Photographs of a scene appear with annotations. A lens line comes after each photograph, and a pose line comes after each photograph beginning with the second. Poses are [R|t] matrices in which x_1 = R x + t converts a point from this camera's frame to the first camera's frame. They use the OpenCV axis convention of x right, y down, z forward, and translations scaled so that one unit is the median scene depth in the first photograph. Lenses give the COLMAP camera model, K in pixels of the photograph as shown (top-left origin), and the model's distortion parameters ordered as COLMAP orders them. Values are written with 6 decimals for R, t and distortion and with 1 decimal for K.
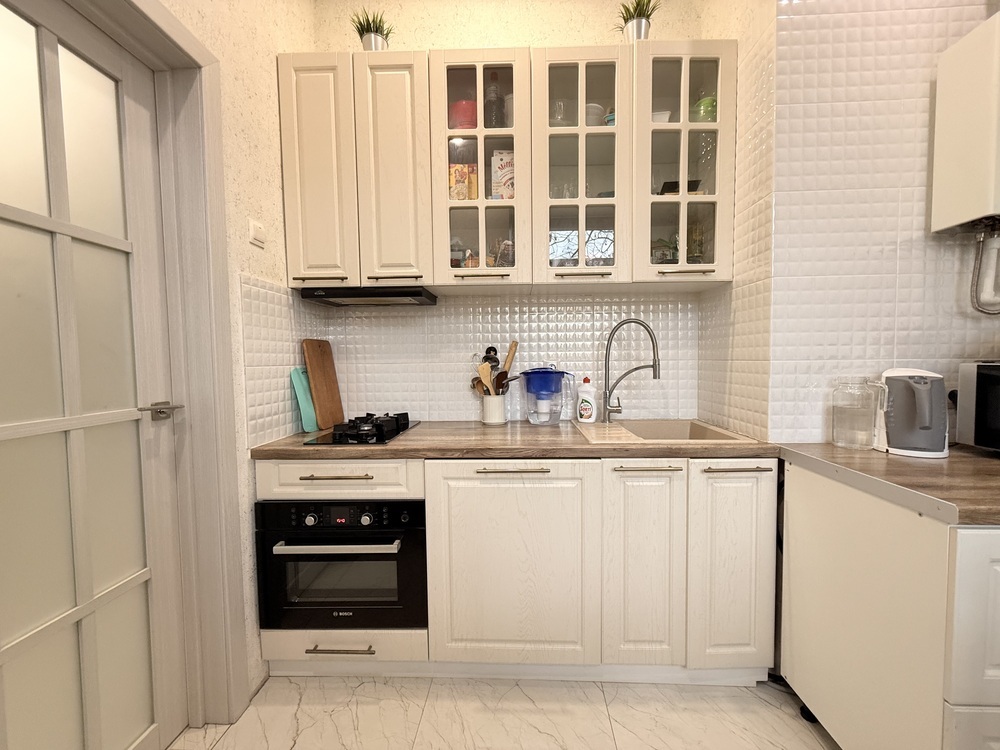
lens RADIAL K [[399.7, 0, 503.9], [0, 399.7, 380.7], [0, 0, 1]] dist [-0.001150, -0.000312]
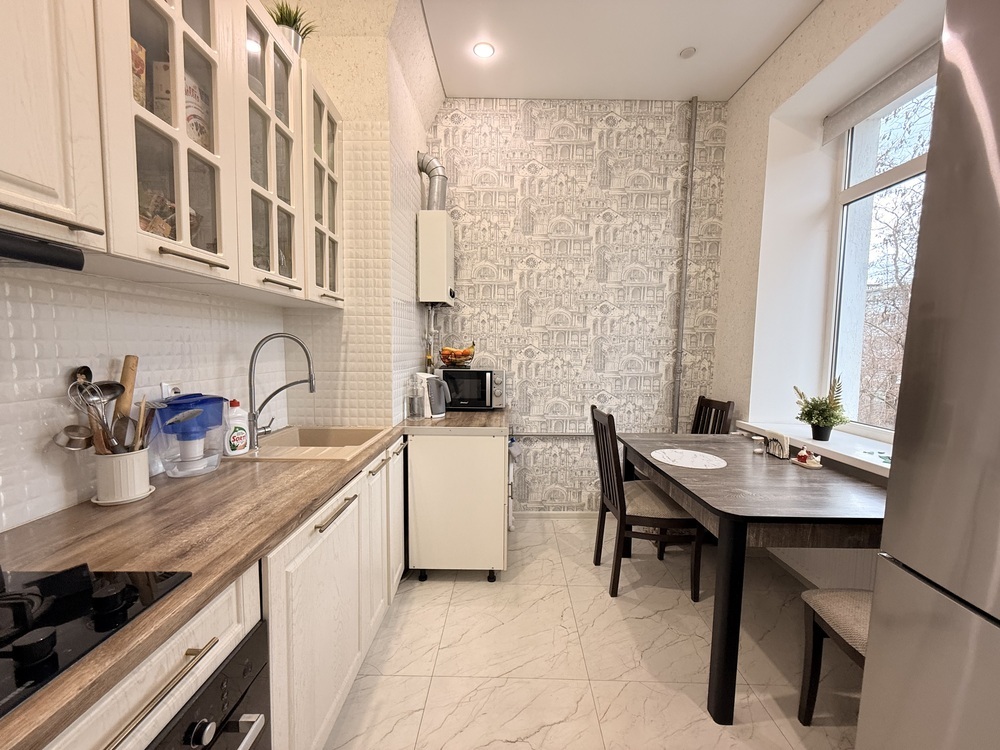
lens RADIAL K [[399.7, 0, 501.9], [0, 399.7, 373.6], [0, 0, 1]] dist [-0.001150, -0.000312]
pose [[-0.045712, -0.061754, 0.997044, -0.695793], [0.034477, 0.997395, 0.063357, -0.104552], [-0.998360, 0.037271, -0.043464, 0.541794]]
